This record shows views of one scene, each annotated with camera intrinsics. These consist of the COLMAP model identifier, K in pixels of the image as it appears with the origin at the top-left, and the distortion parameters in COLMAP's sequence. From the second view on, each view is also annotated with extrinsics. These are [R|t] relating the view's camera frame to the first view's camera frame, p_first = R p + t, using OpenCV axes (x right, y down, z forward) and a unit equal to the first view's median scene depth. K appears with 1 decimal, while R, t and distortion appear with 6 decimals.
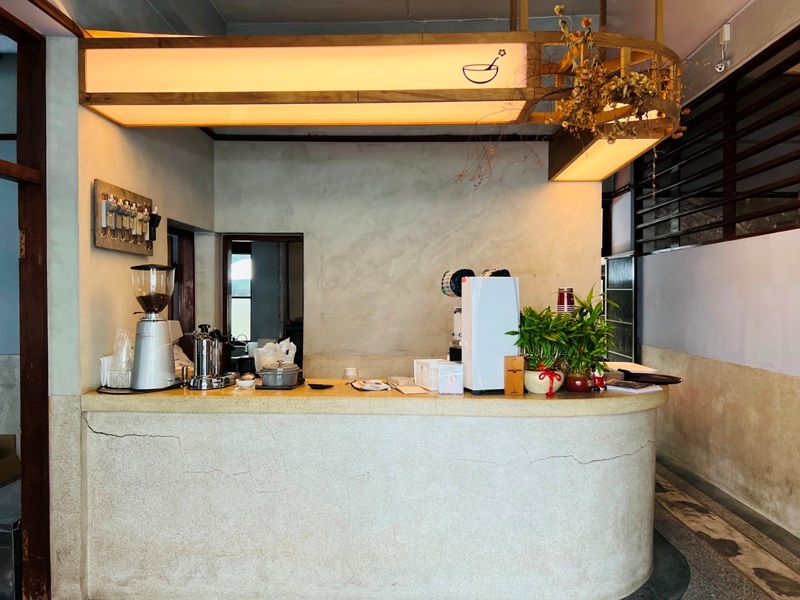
lens RADIAL K [[612.6, 0, 398.2], [0, 612.6, 301.7], [0, 0, 1]] dist [0.026281, -0.024551]
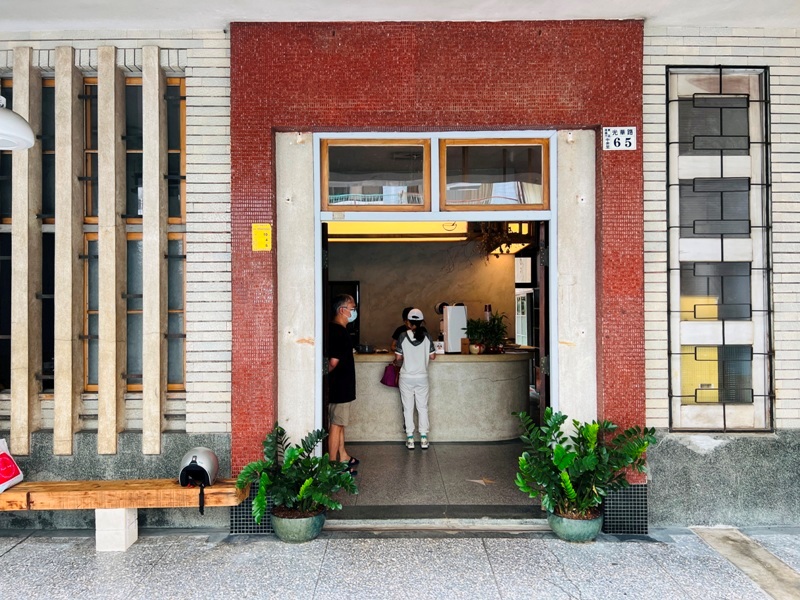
lens RADIAL K [[612.6, 0, 403.3], [0, 612.6, 303.4], [0, 0, 1]] dist [0.026281, -0.024551]
pose [[0.999168, -0.008618, 0.039854, -0.154207], [0.009507, 0.999709, -0.022175, 0.000994], [-0.039651, 0.022535, 0.998959, -1.441642]]
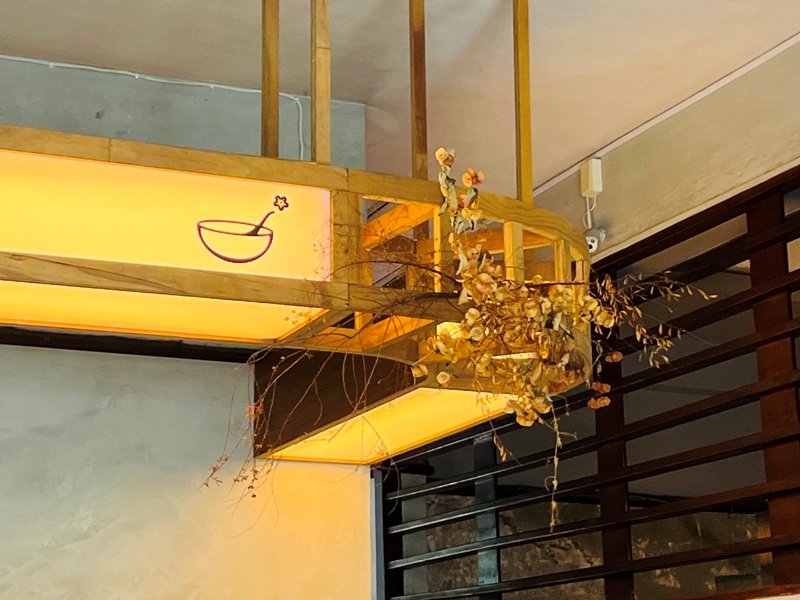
lens RADIAL K [[1668.2, 0, 399.9], [0, 1668.2, 300.5], [0, 0, 1]] dist [0.100973, 0.000000]
pose [[0.902557, 0.096458, 0.419626, -0.237026], [0.013859, 0.967570, -0.252222, -0.018915], [-0.430346, 0.233461, 0.871951, -0.090883]]
